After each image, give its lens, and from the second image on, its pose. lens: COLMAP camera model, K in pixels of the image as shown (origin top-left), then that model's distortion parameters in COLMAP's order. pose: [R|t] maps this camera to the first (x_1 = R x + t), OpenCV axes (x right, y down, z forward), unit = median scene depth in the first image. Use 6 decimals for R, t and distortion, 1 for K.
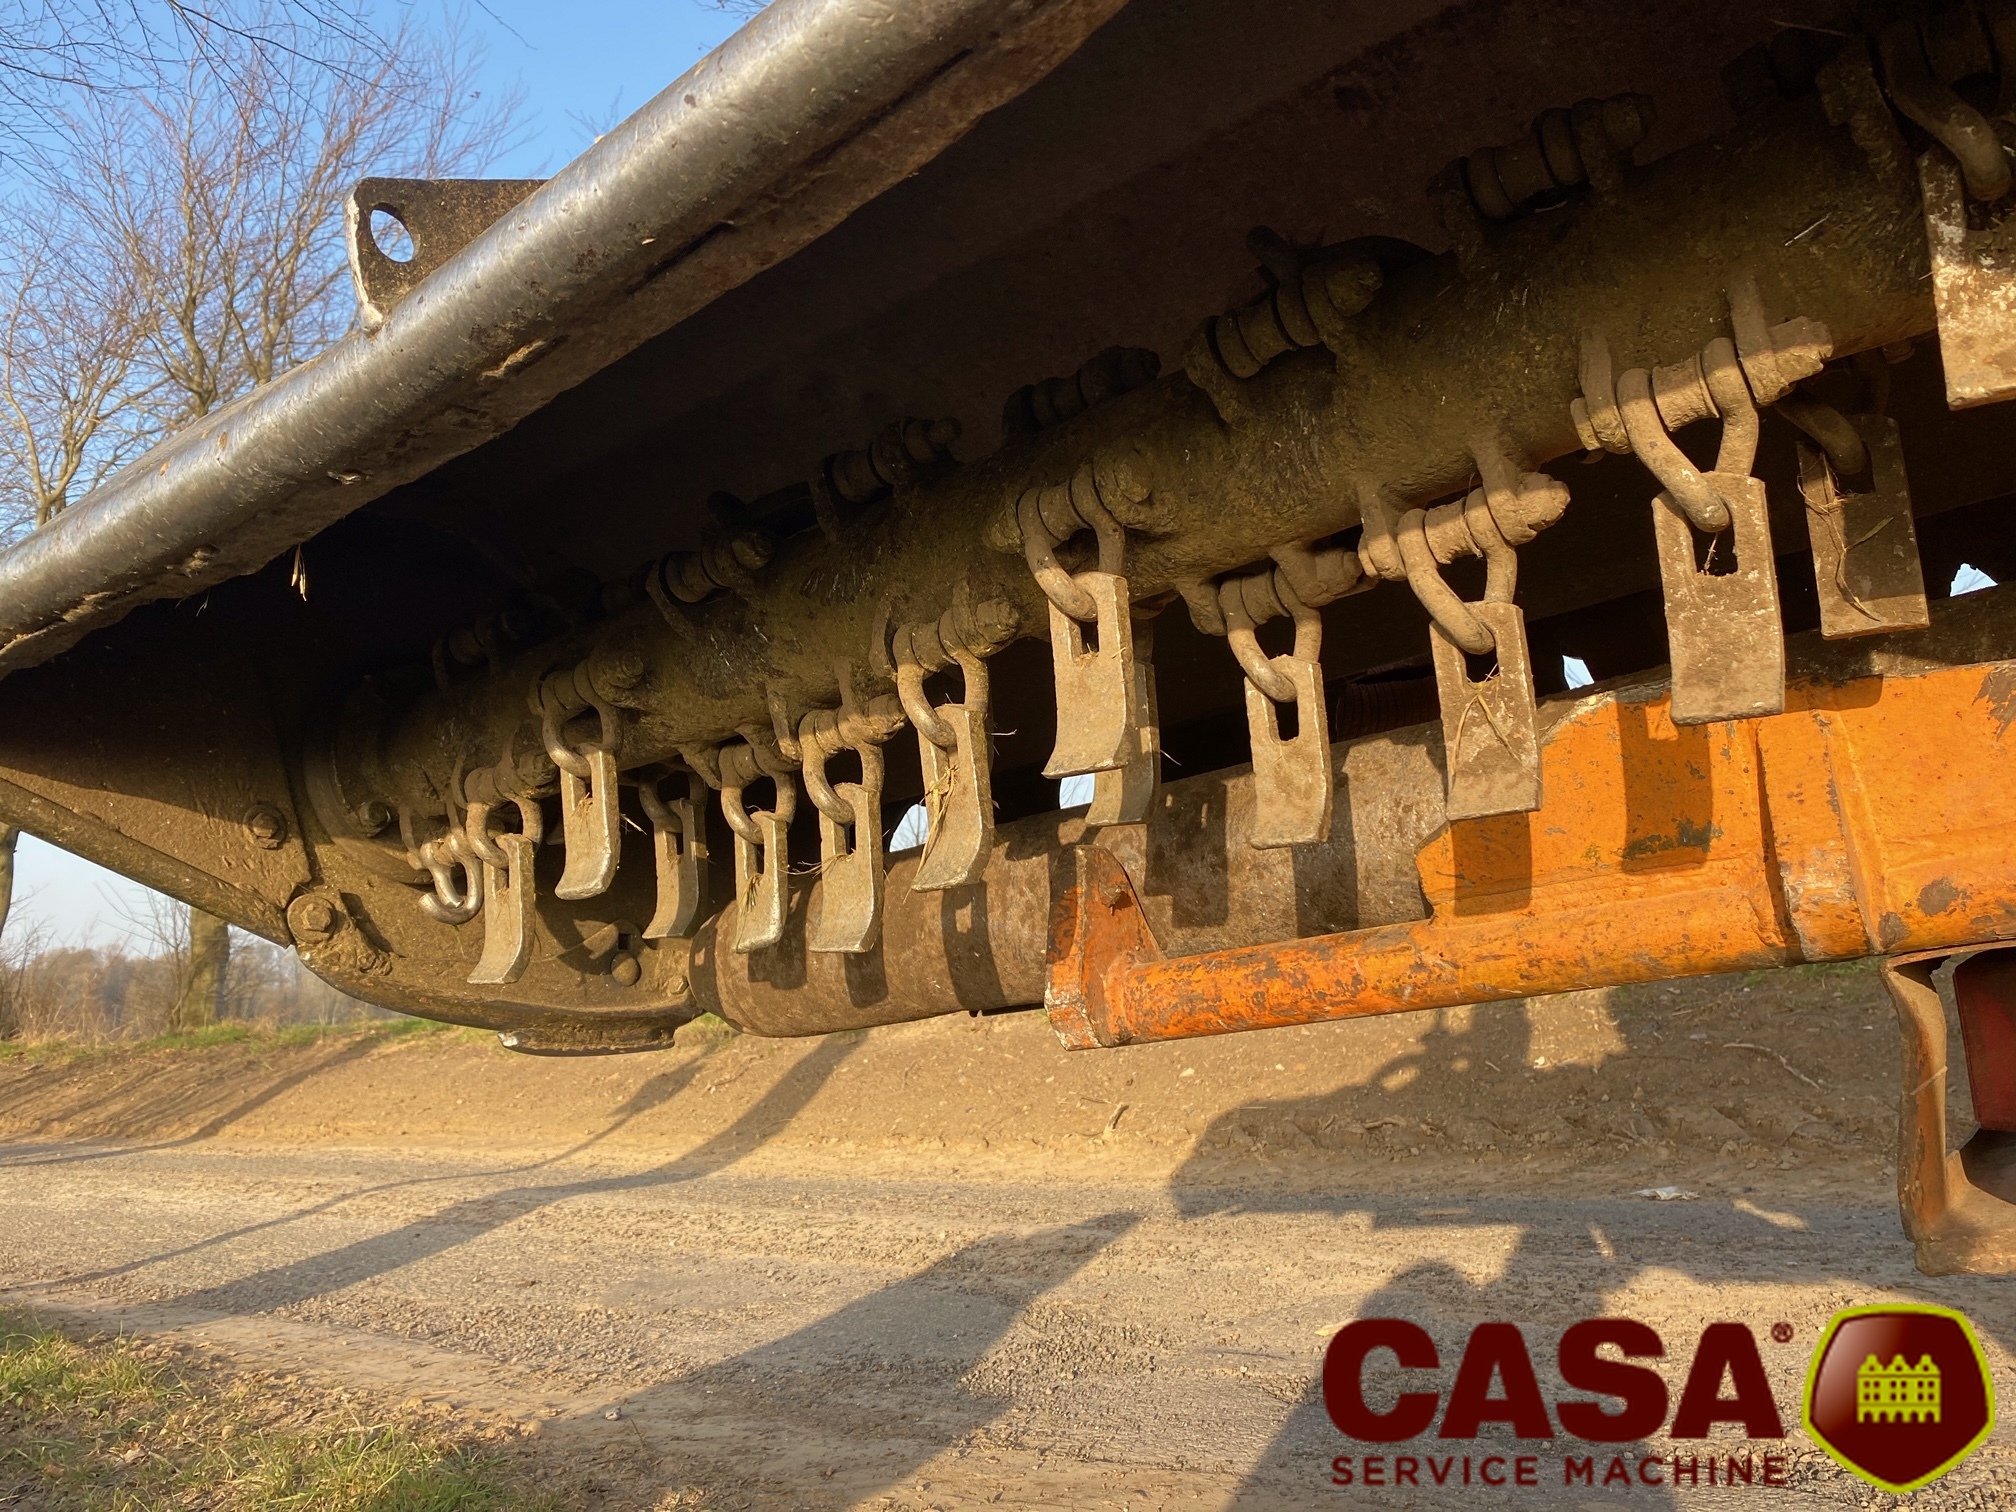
lens RADIAL K [[1547.4, 0, 1047.9], [0, 1547.4, 758.9], [0, 0, 1]] dist [0.023686, -0.000471]
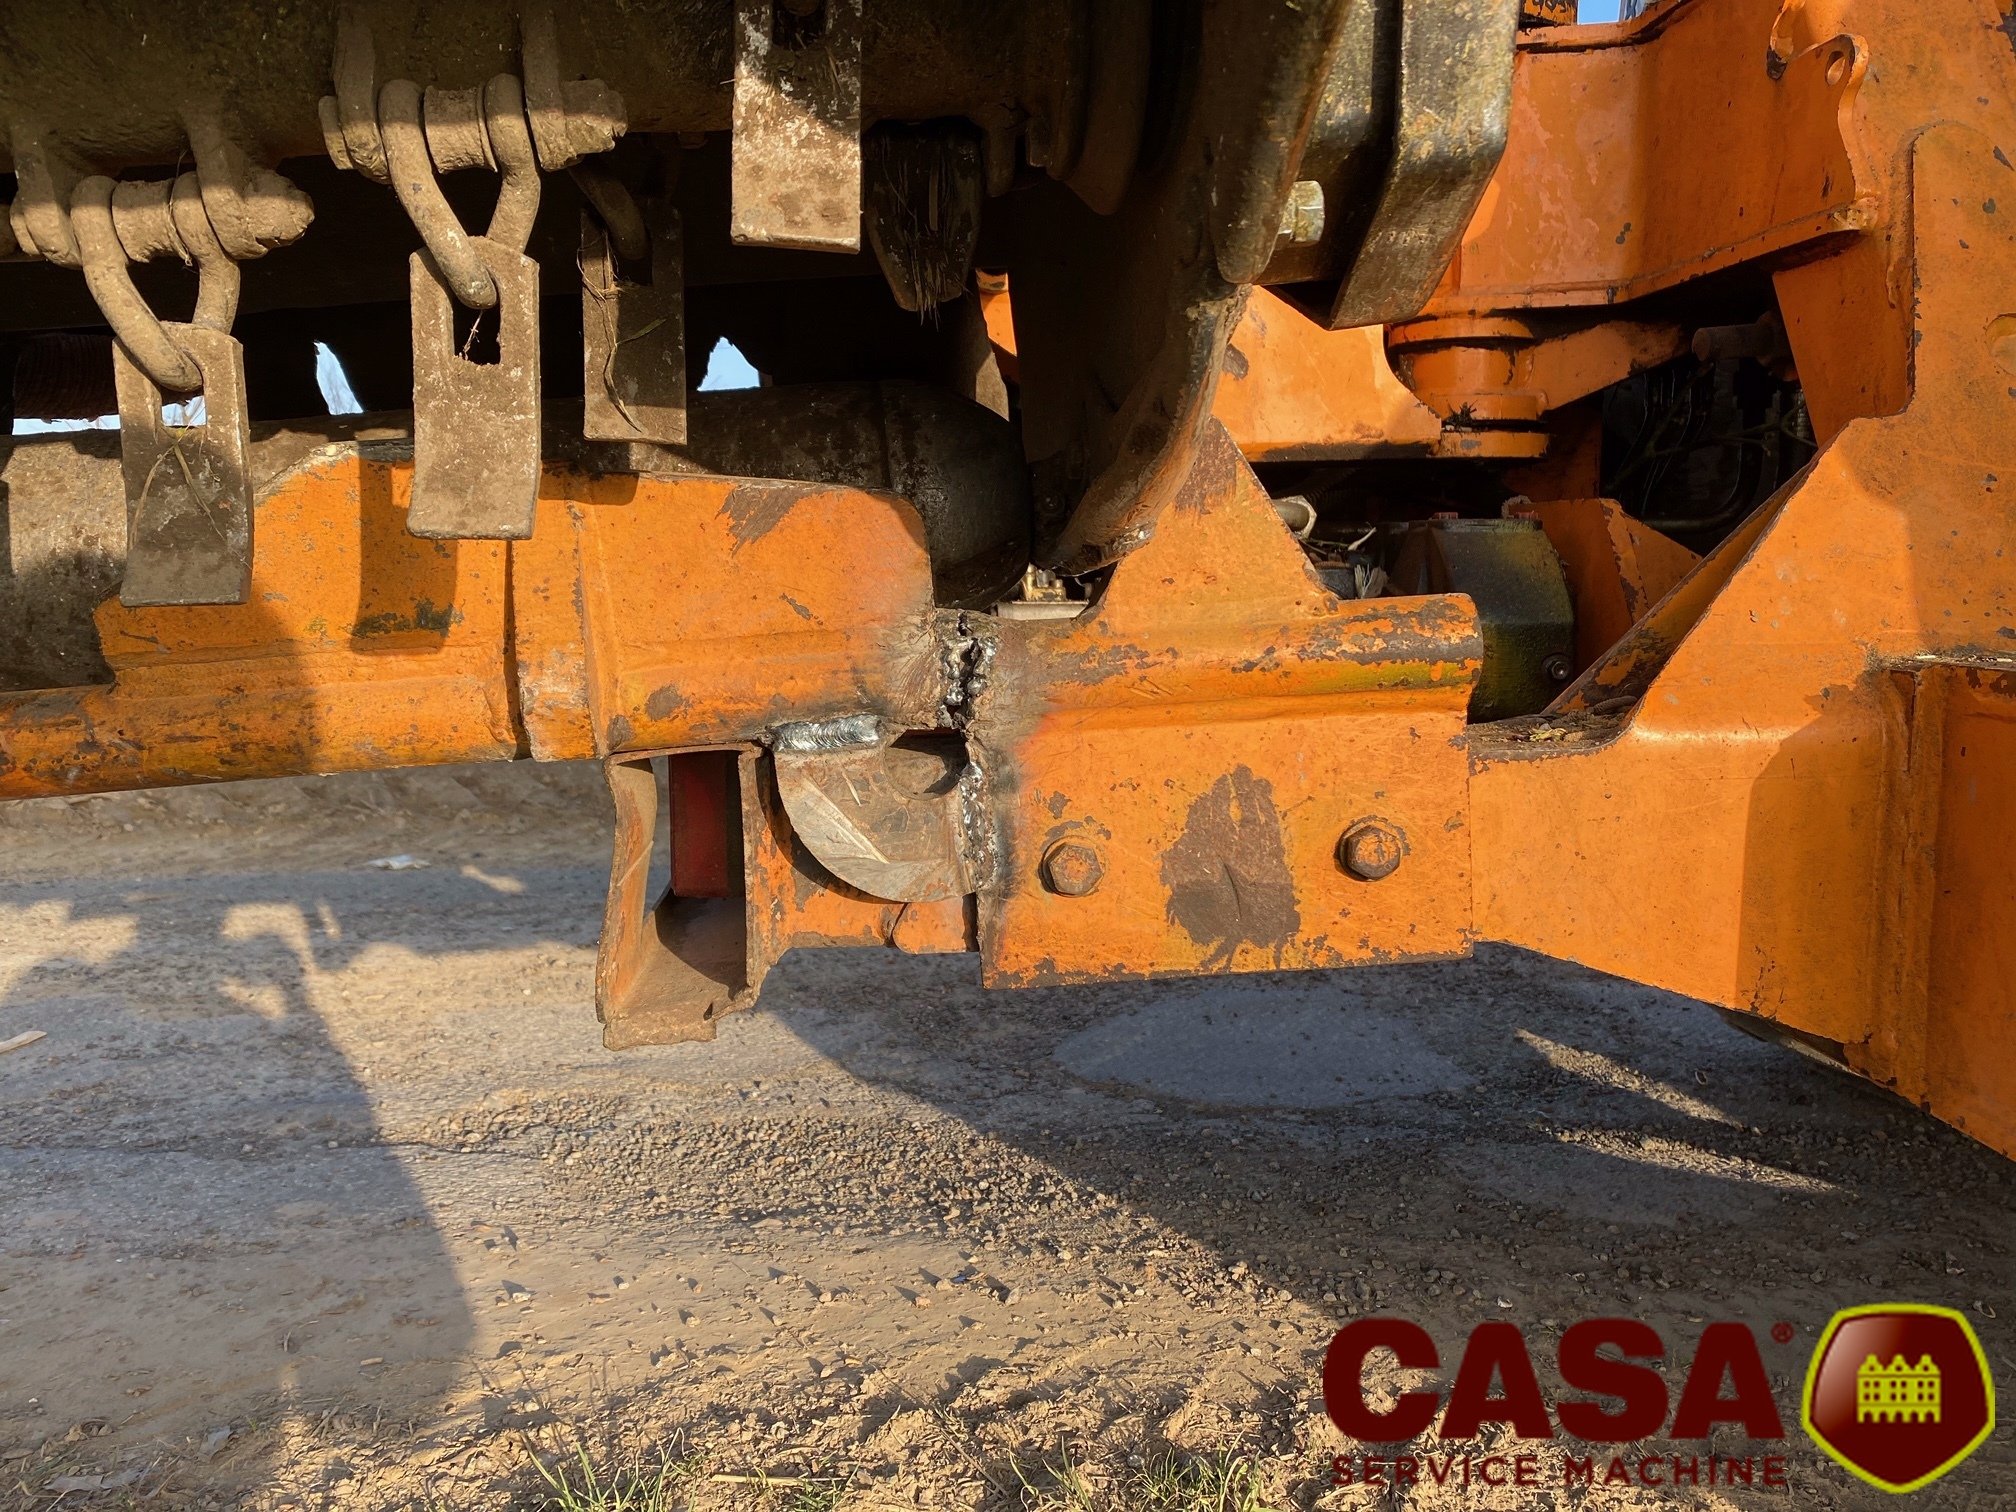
lens RADIAL K [[1615.9, 0, 1008.0], [0, 1615.9, 756.0], [0, 0, 1]] dist [-0.063349, 0.074081]
pose [[0.745957, 0.007206, 0.665955, 0.056988], [-0.143296, 0.978258, 0.149925, -0.067835], [-0.650396, -0.207266, 0.730771, 0.111196]]
